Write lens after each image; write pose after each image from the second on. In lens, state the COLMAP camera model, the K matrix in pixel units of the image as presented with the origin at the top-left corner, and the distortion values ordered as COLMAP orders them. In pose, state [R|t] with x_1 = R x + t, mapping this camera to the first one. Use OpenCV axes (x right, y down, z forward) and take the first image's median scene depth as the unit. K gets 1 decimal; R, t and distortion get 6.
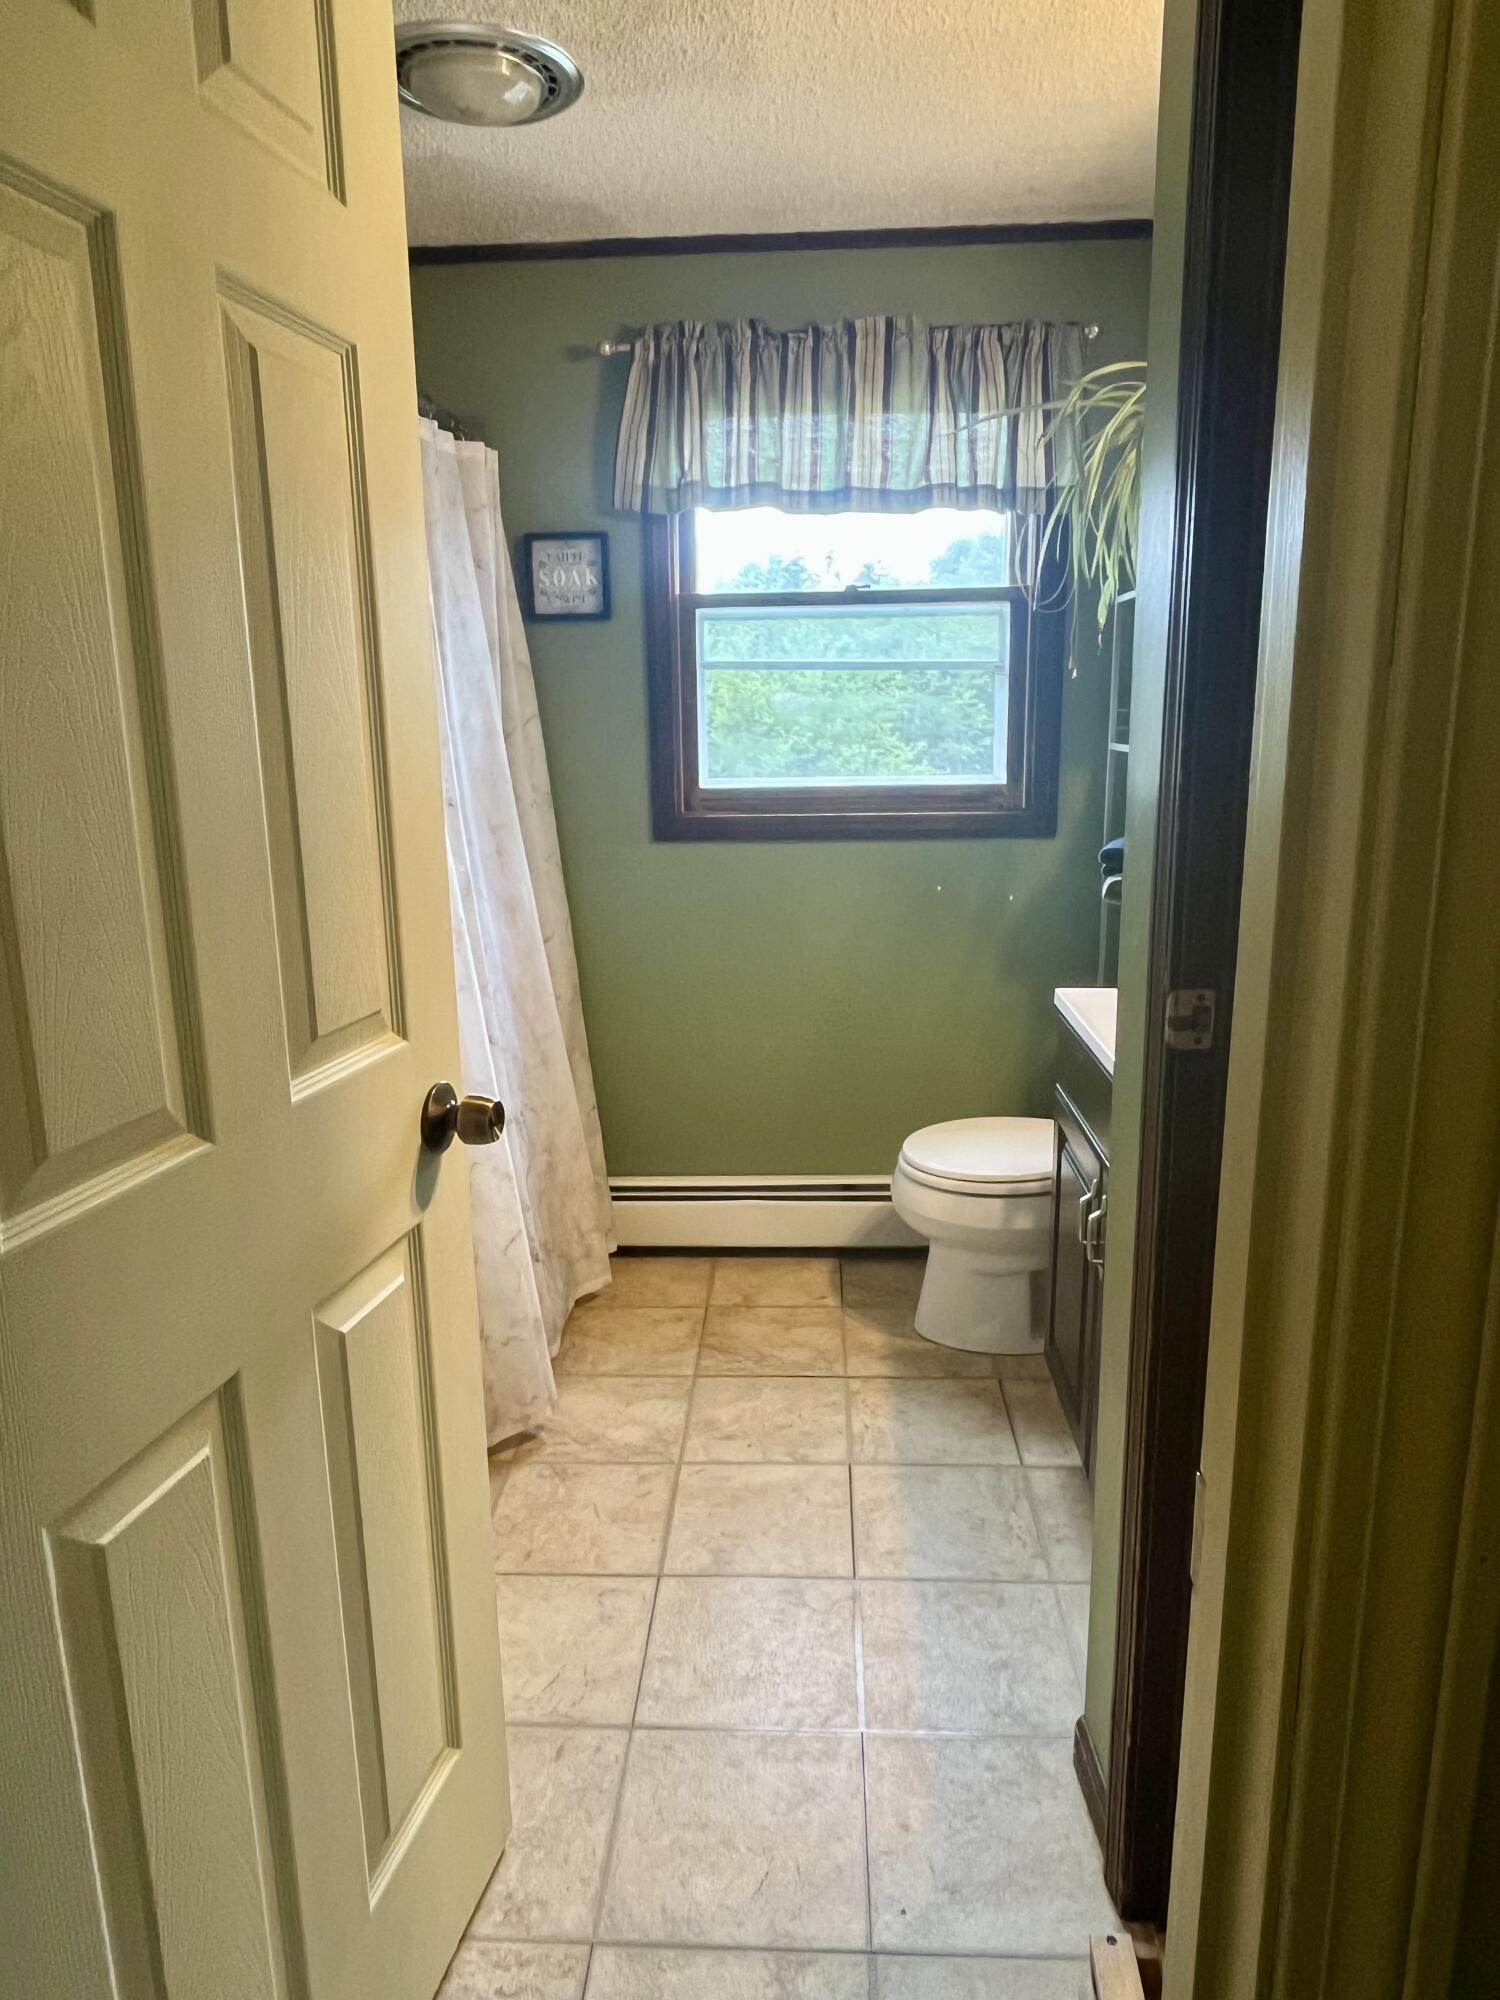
lens RADIAL K [[1282.7, 0, 747.5], [0, 1282.7, 996.2], [0, 0, 1]] dist [0.002803, -0.000206]
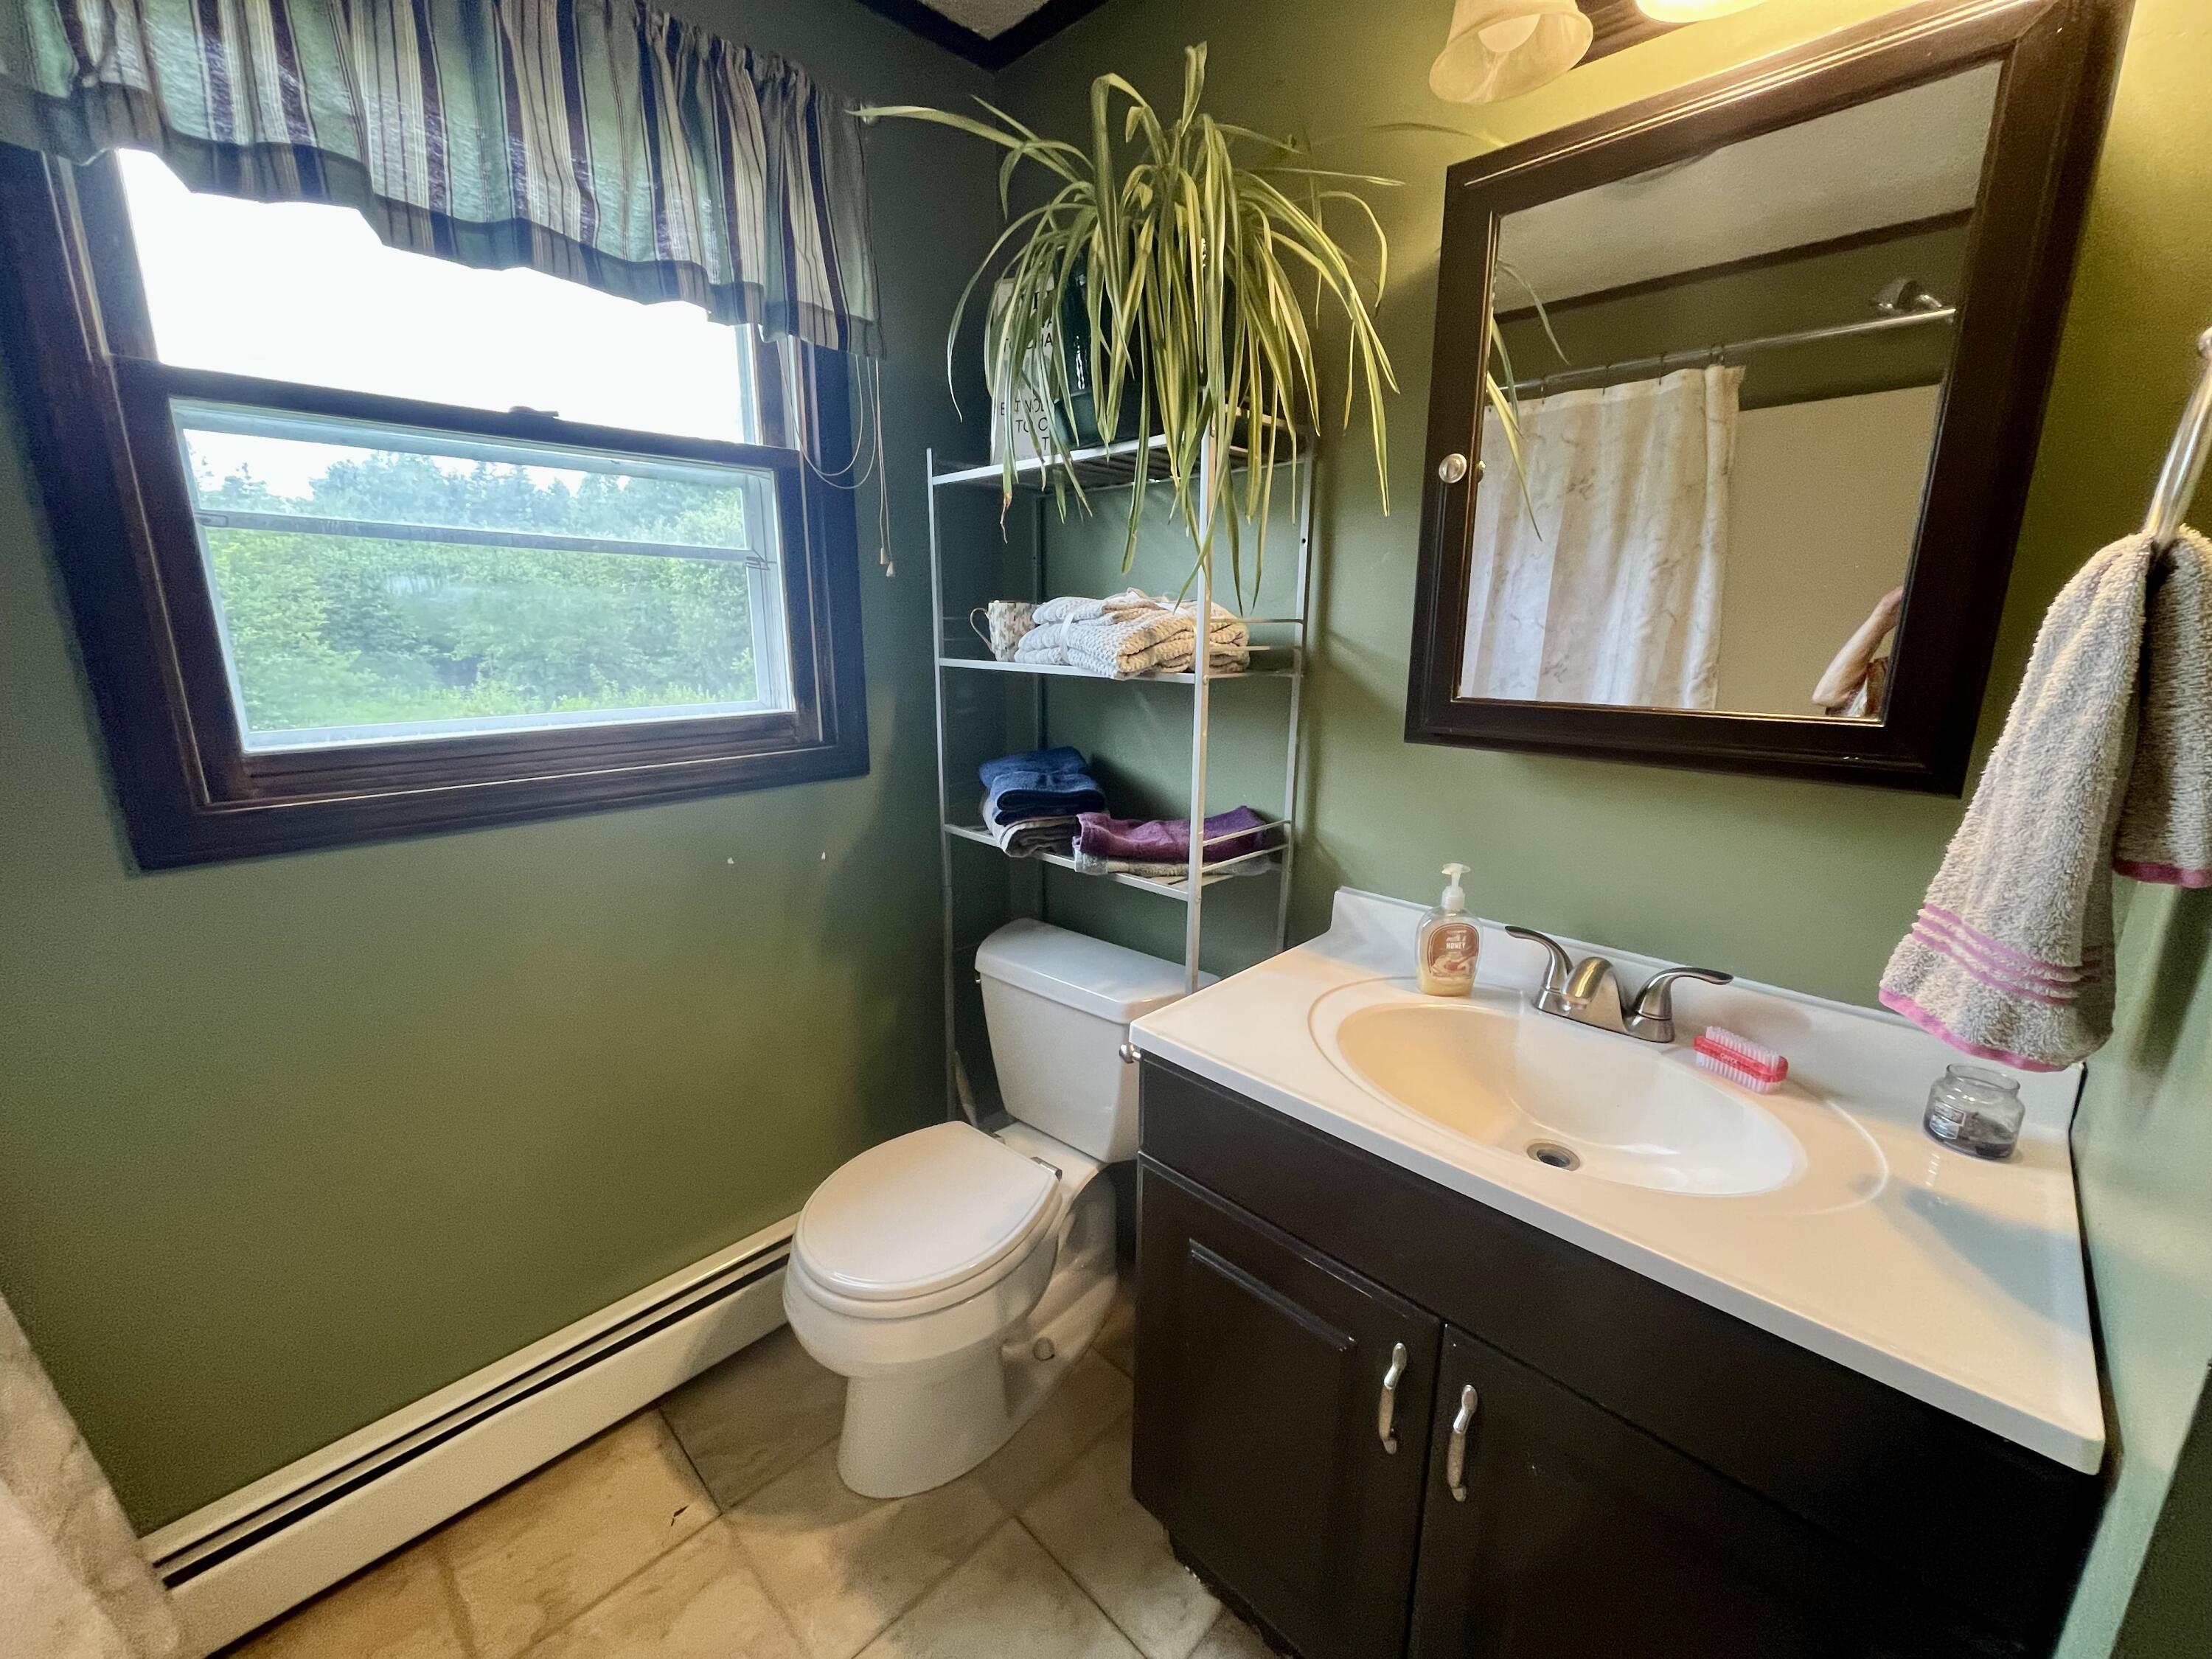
lens RADIAL K [[894.8, 0, 1098.9], [0, 894.8, 828.9], [0, 0, 1]] dist [-0.000456, 0.000647]
pose [[0.664495, -0.152704, 0.731525, -0.083879], [0.149299, 0.986292, 0.070268, -0.113970], [-0.732227, 0.062524, 0.678185, 0.541133]]
